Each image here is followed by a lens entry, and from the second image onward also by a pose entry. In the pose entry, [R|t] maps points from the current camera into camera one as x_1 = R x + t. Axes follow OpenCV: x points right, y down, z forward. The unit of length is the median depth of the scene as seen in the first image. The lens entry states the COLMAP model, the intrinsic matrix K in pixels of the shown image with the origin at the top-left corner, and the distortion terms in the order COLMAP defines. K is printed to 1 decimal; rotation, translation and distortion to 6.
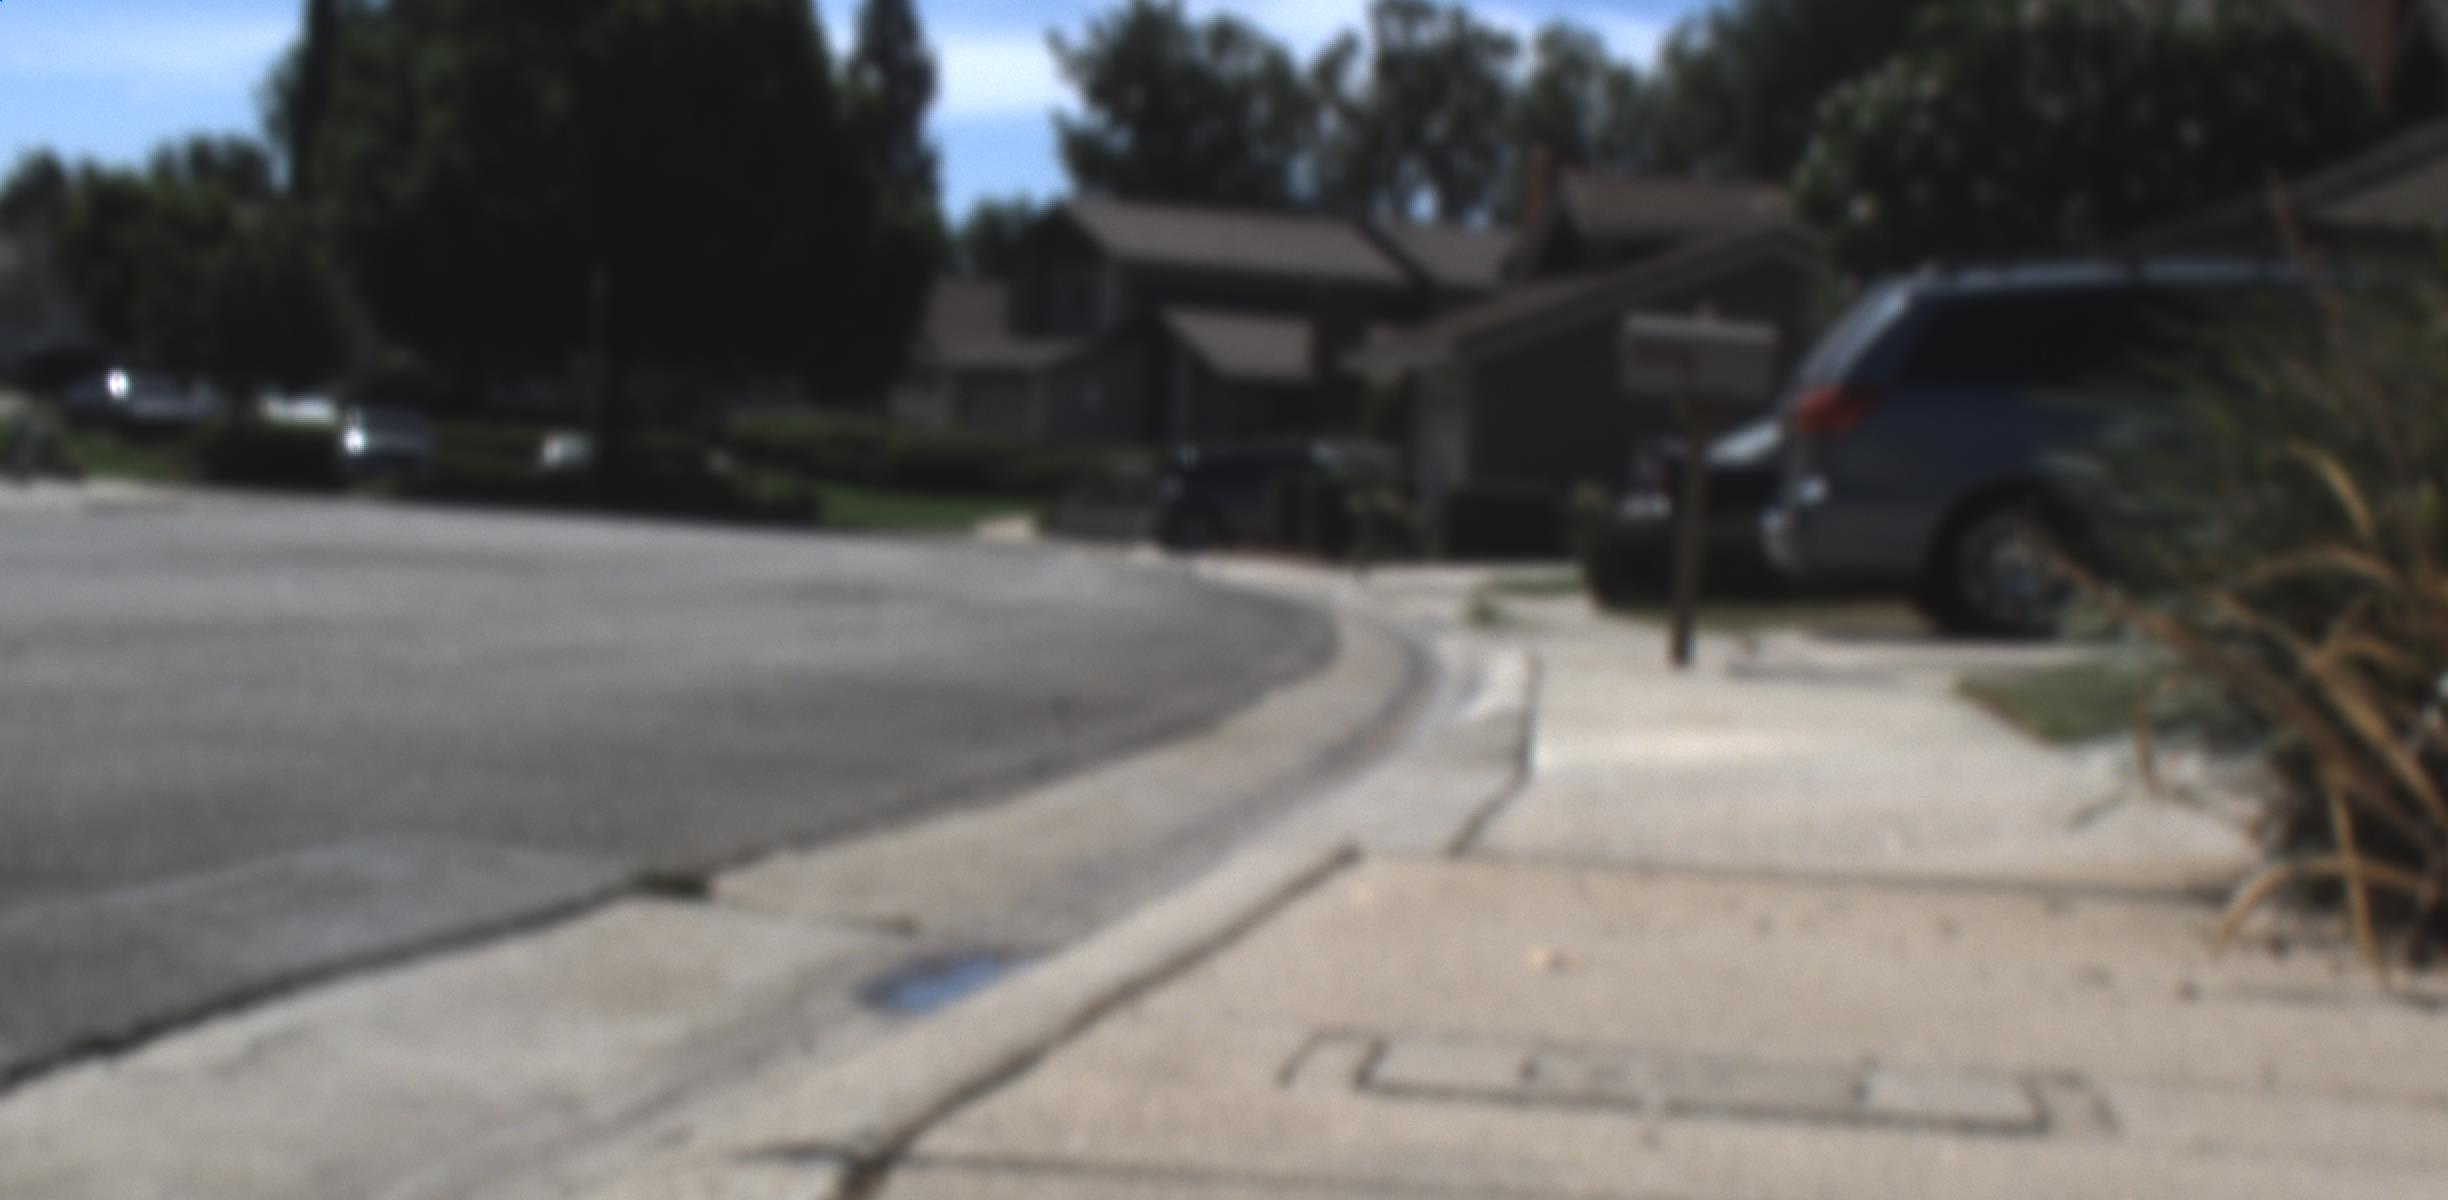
lens RADIAL K [[5109.7, 0, 1278.3], [0, 5109.7, 686.0], [0, 0, 1]] dist [-0.042294, 0.000000]
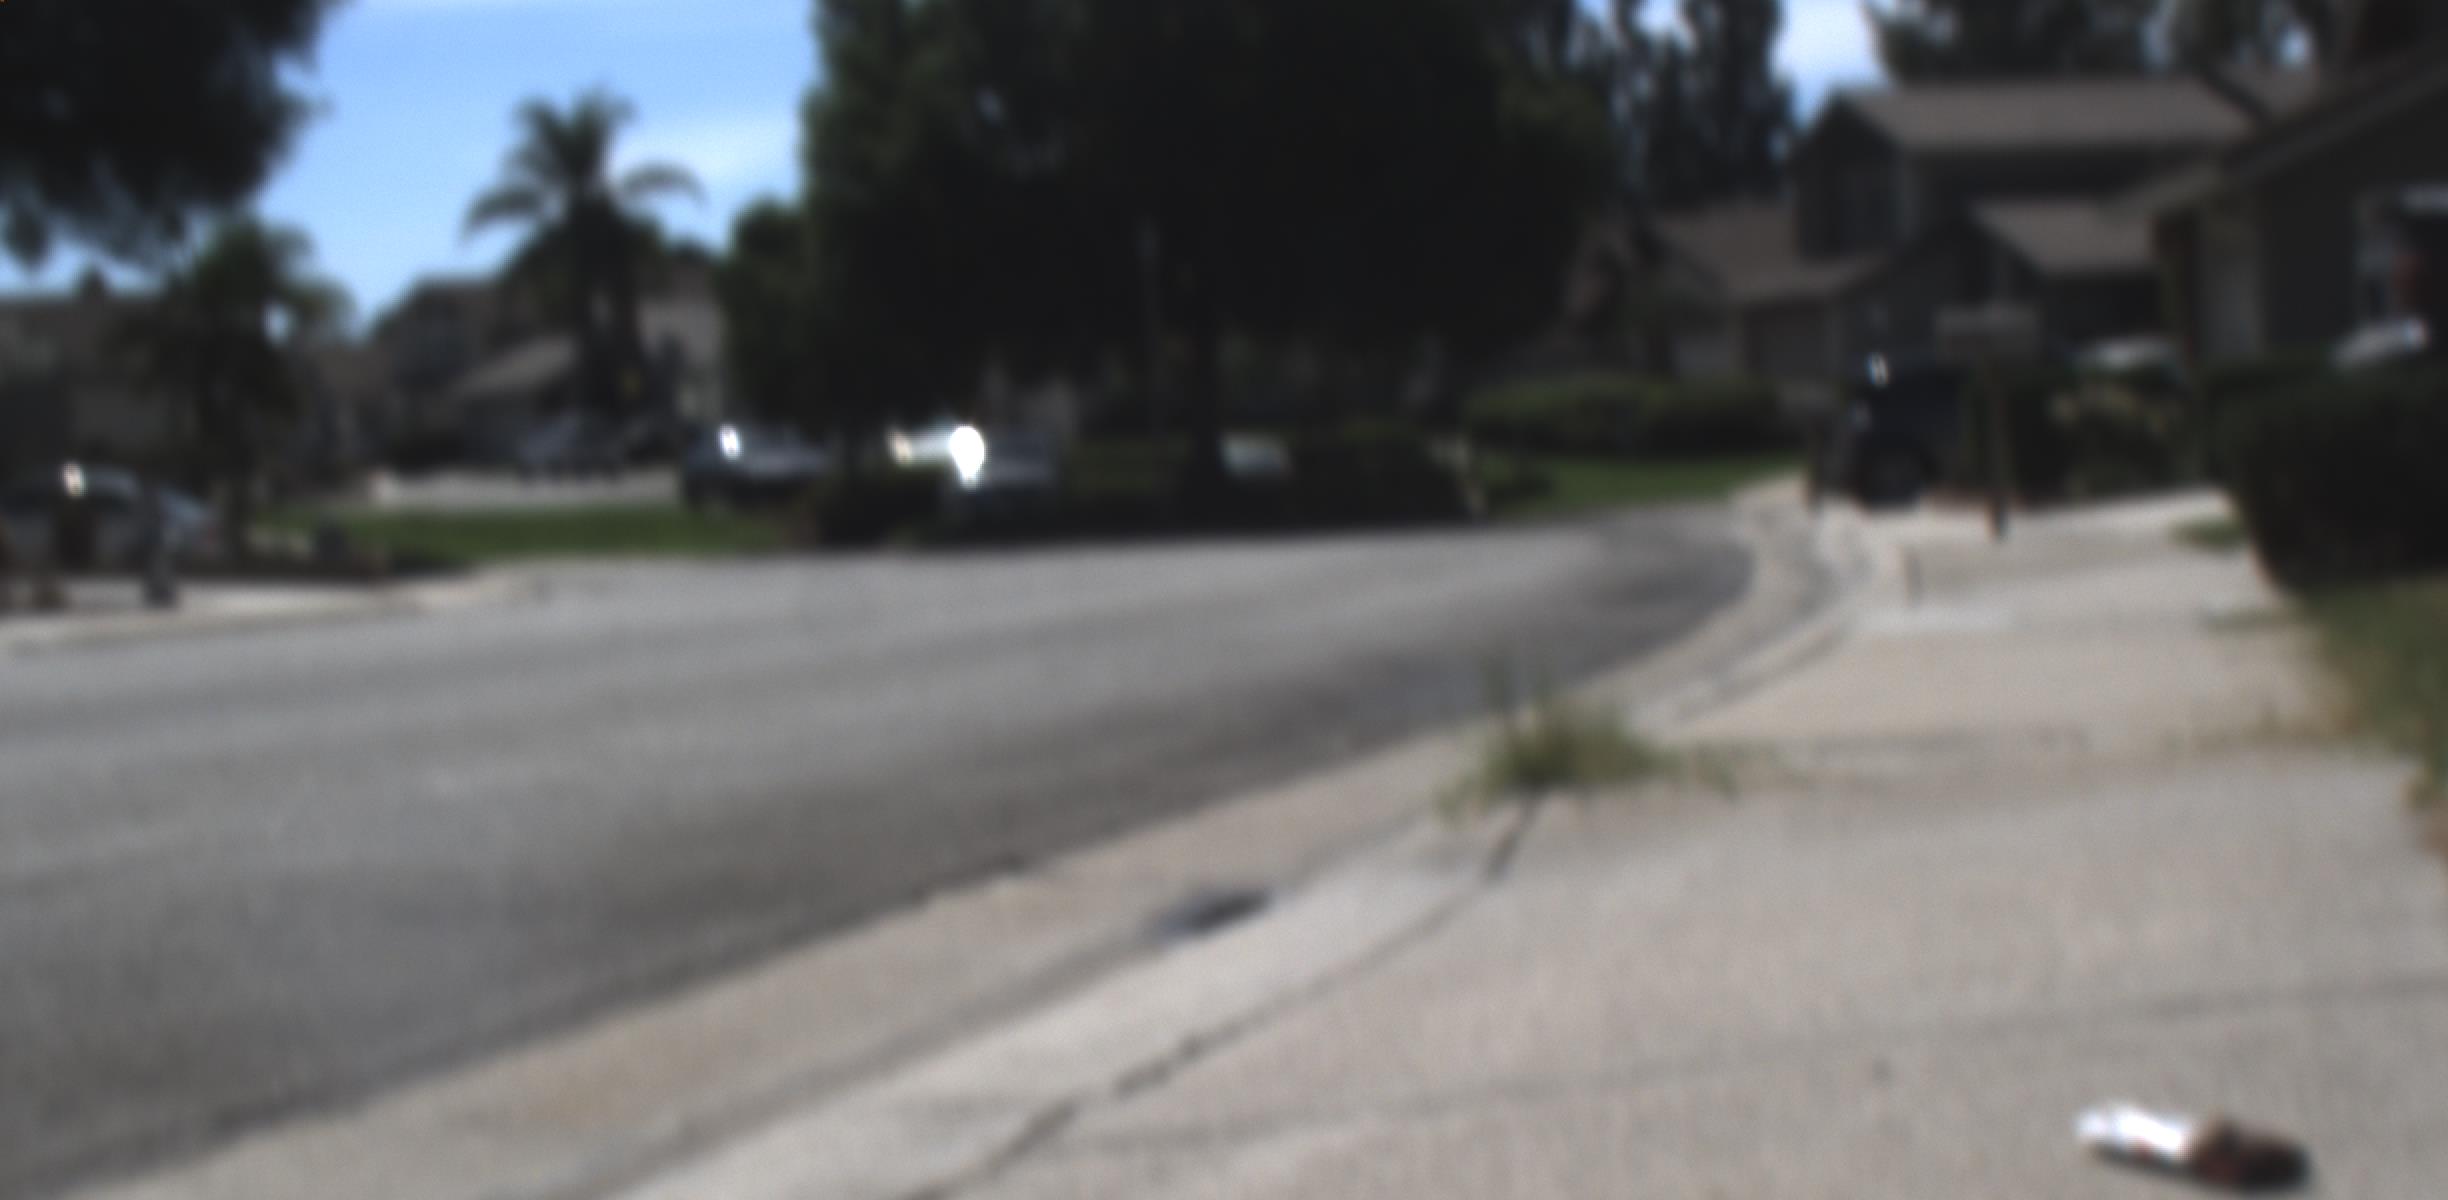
lens RADIAL K [[5109.7, 0, 1202.2], [0, 5109.7, 633.3], [0, 0, 1]] dist [-0.042294, 0.000000]
pose [[0.972710, -0.109687, -0.204458, 0.021873], [0.108533, 0.993949, -0.016888, -0.004923], [0.205073, -0.005763, 0.978730, 0.198625]]
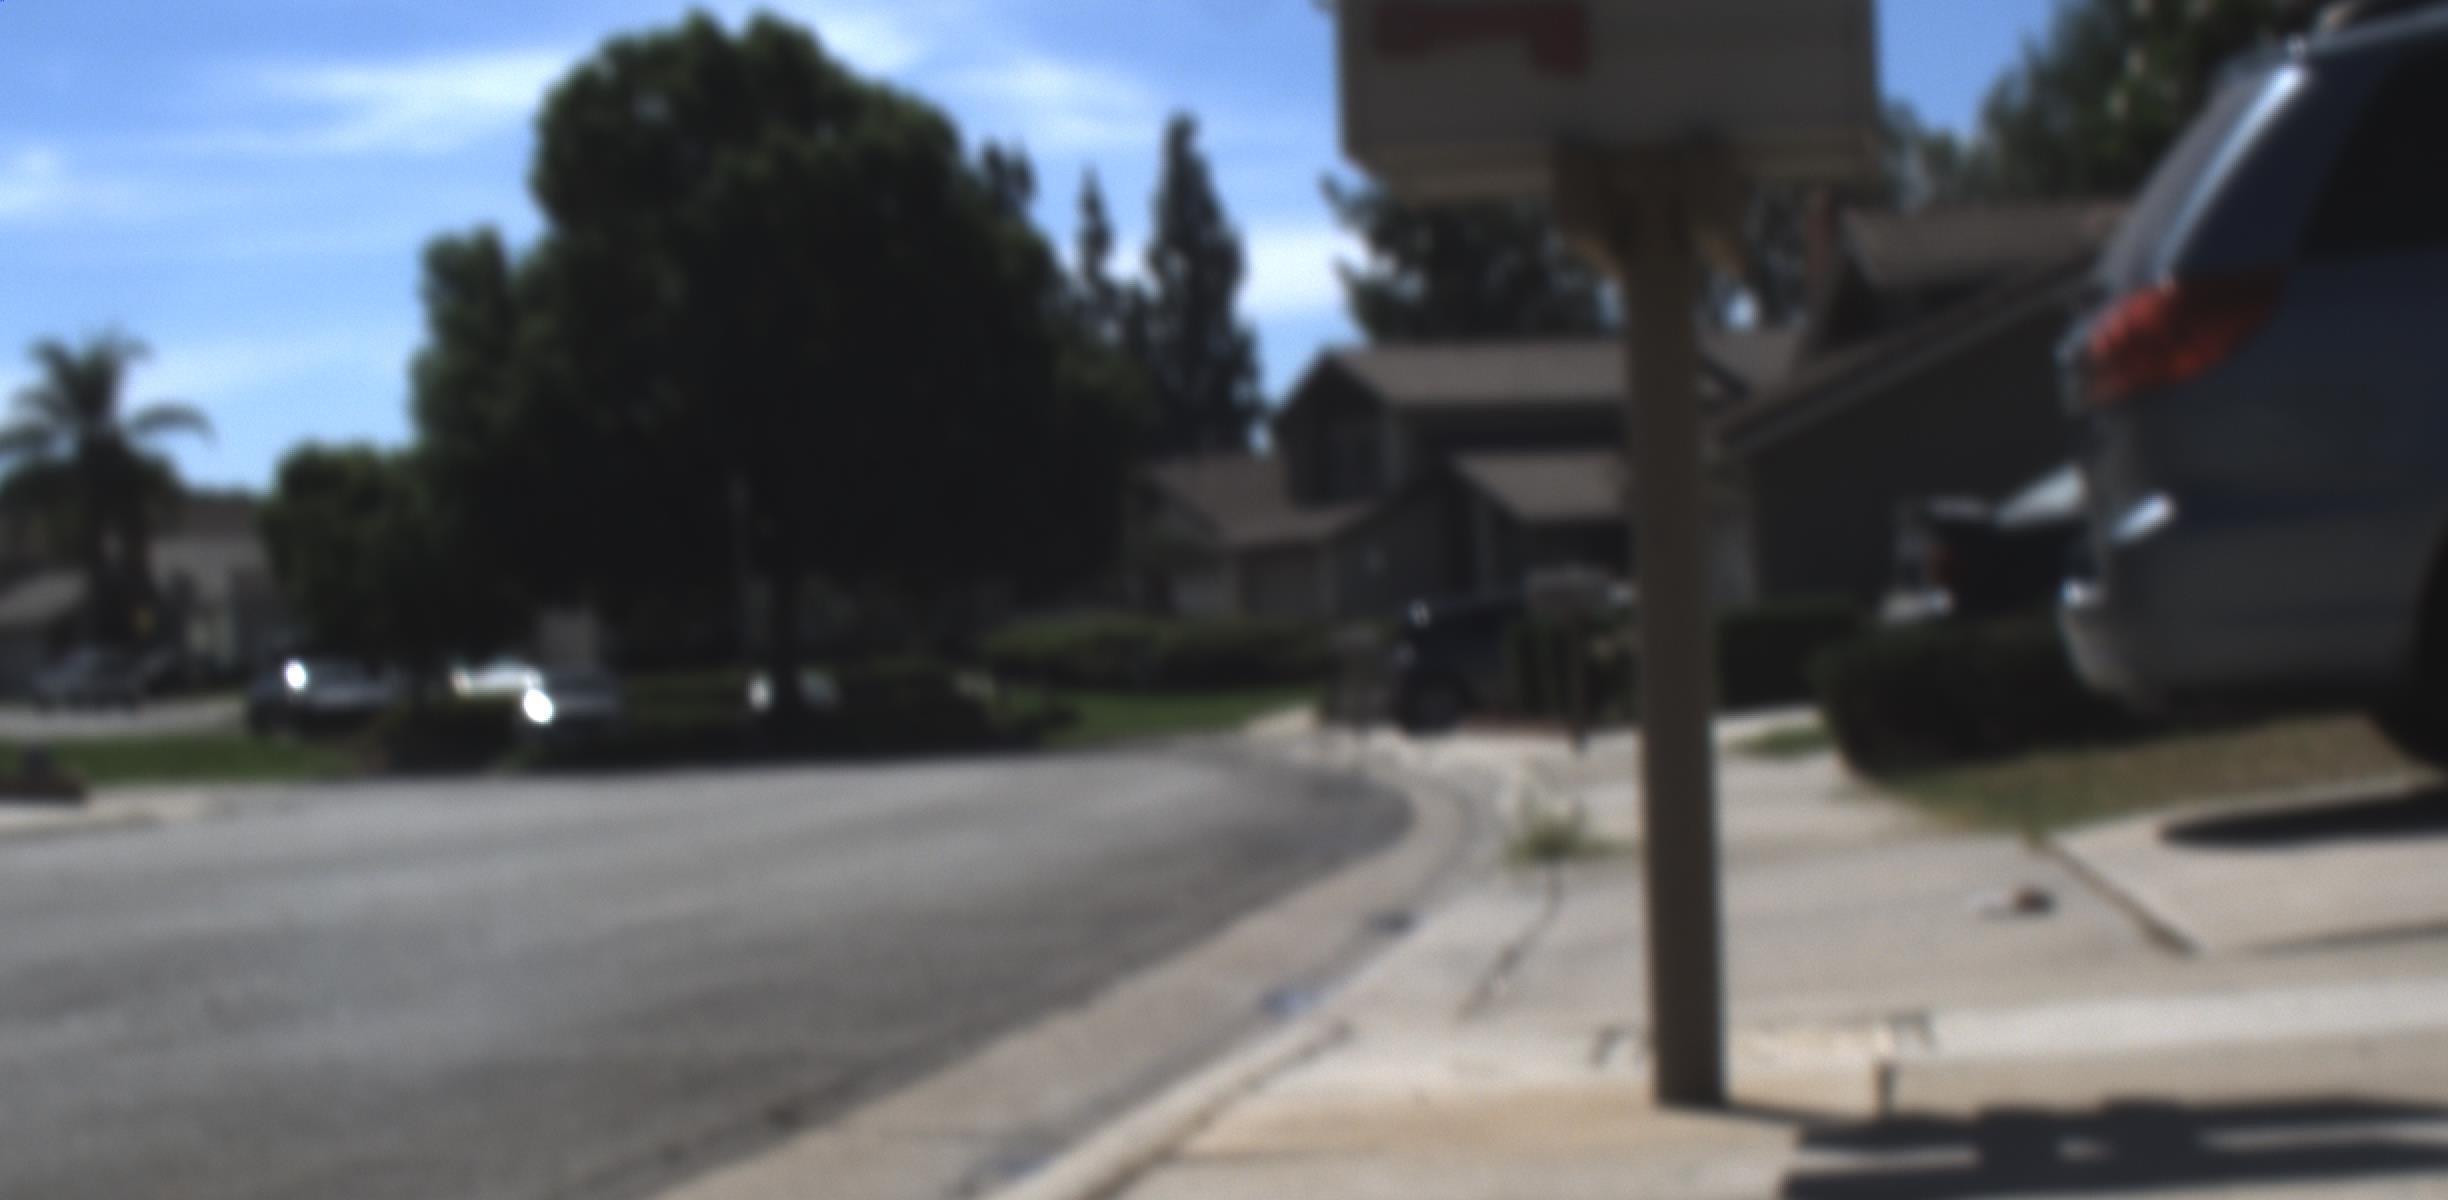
lens RADIAL K [[5109.7, 0, 1230.9], [0, 5109.7, 617.9], [0, 0, 1]] dist [-0.042294, 0.000000]
pose [[0.989453, -0.116722, -0.085779, 0.015170], [0.112480, 0.992254, -0.052733, -0.003588], [0.091270, 0.042528, 0.994918, 0.131820]]
